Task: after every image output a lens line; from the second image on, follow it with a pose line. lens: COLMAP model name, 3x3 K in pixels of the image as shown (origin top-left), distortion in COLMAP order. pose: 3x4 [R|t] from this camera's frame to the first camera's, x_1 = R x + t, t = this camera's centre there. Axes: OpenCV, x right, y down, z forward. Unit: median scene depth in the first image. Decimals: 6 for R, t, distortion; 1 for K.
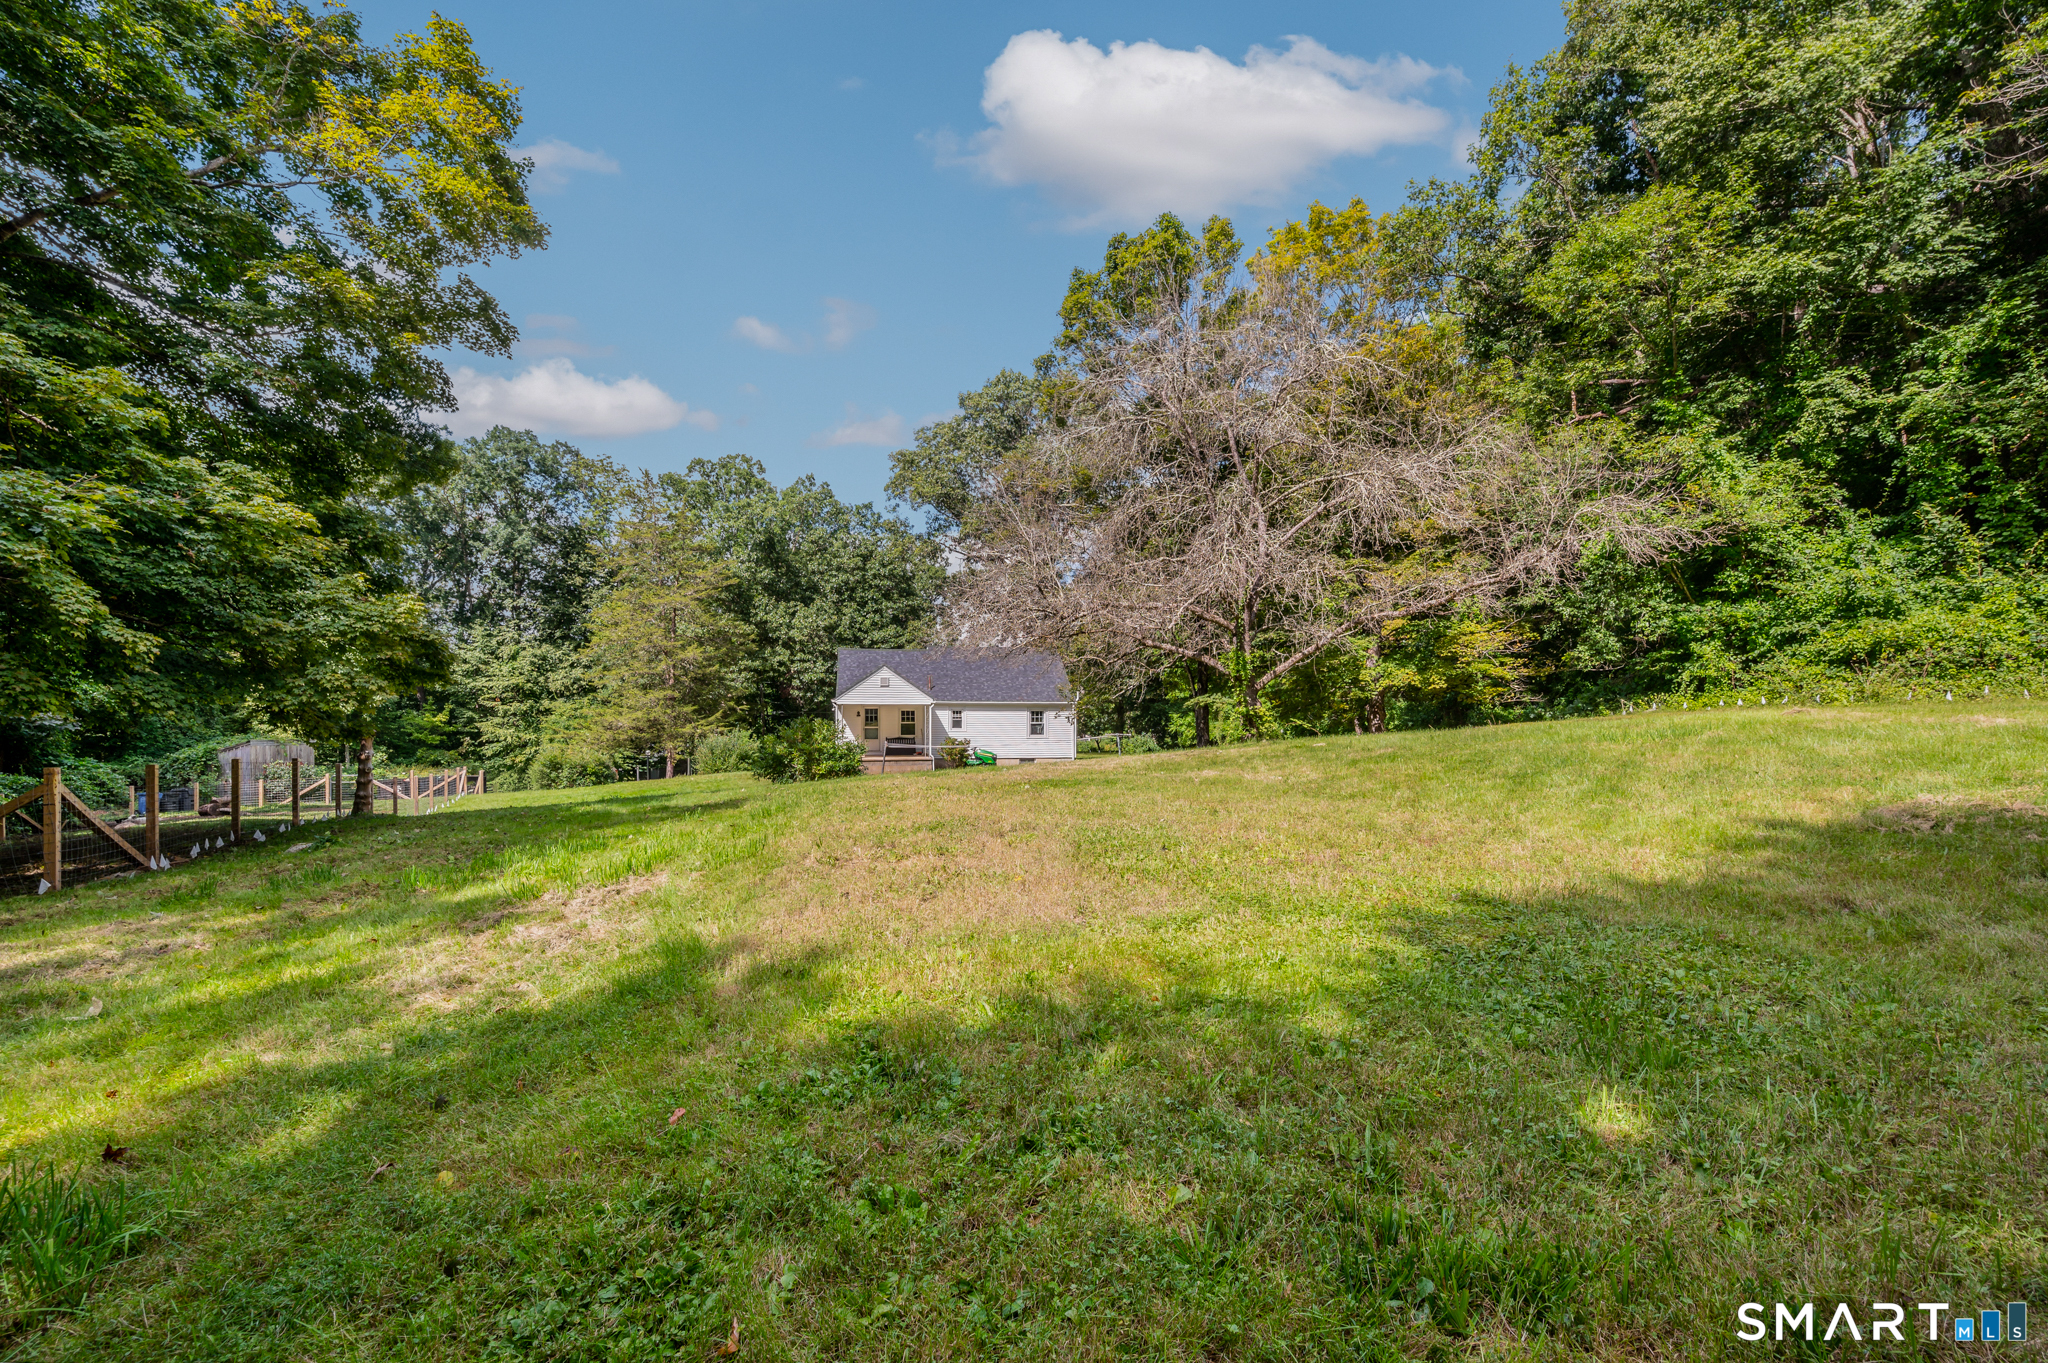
lens RADIAL K [[856.8, 0, 1025.8], [0, 856.8, 725.1], [0, 0, 1]] dist [-0.000523, -0.000093]
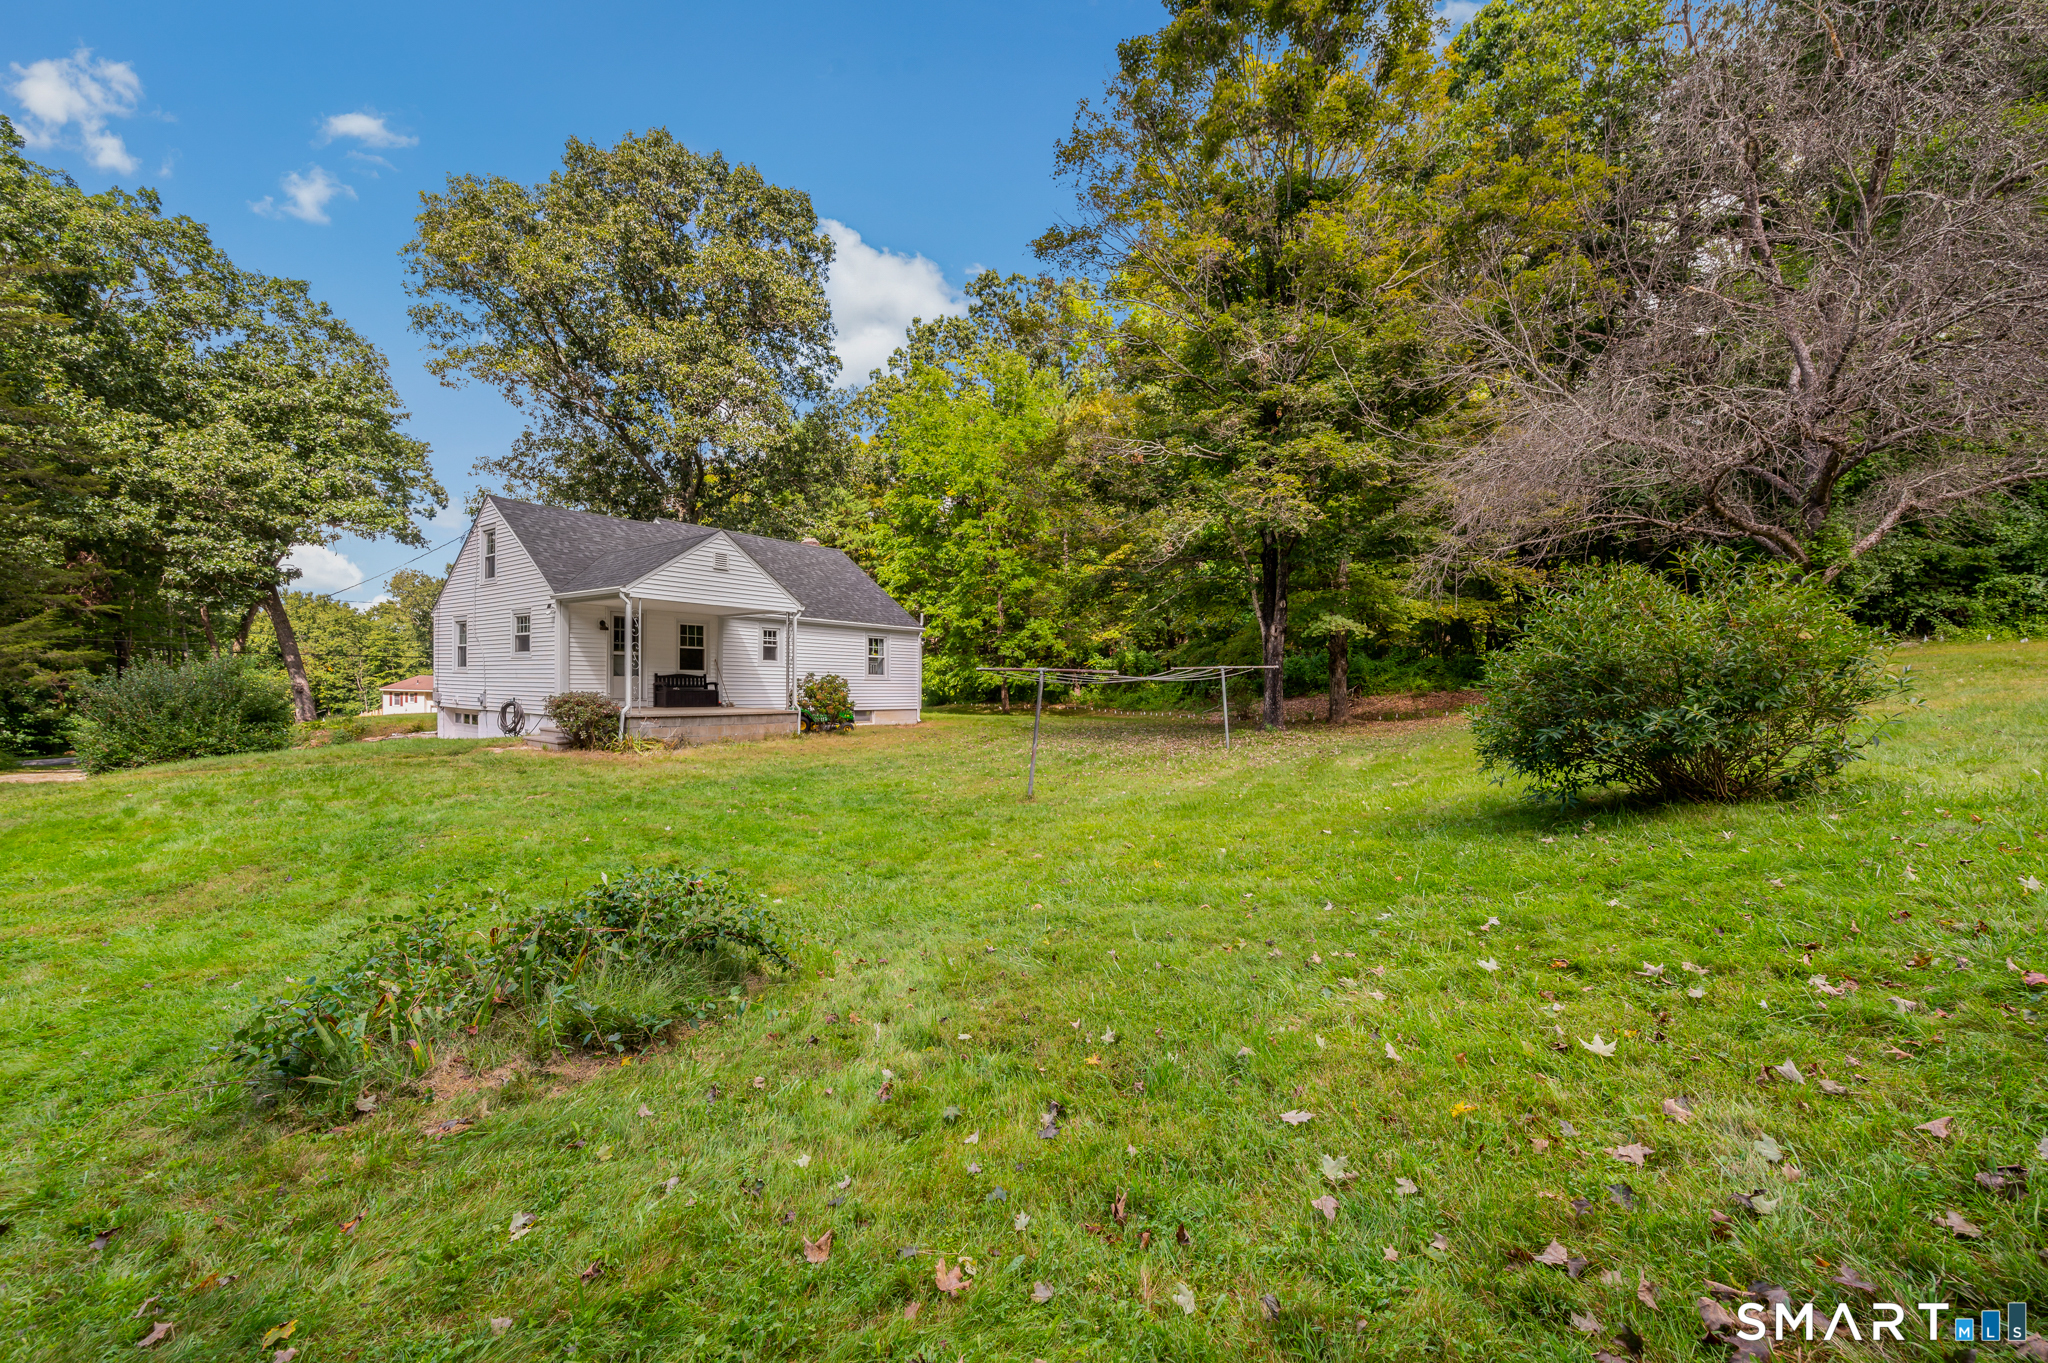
lens RADIAL K [[825.4, 0, 1028.0], [0, 825.4, 675.9], [0, 0, 1]] dist [-0.002729, -0.000572]
pose [[0.747721, 0.016340, 0.663812, -0.314688], [-0.006461, 0.999829, -0.017333, 0.022528], [-0.663981, 0.008671, 0.747699, 0.457963]]
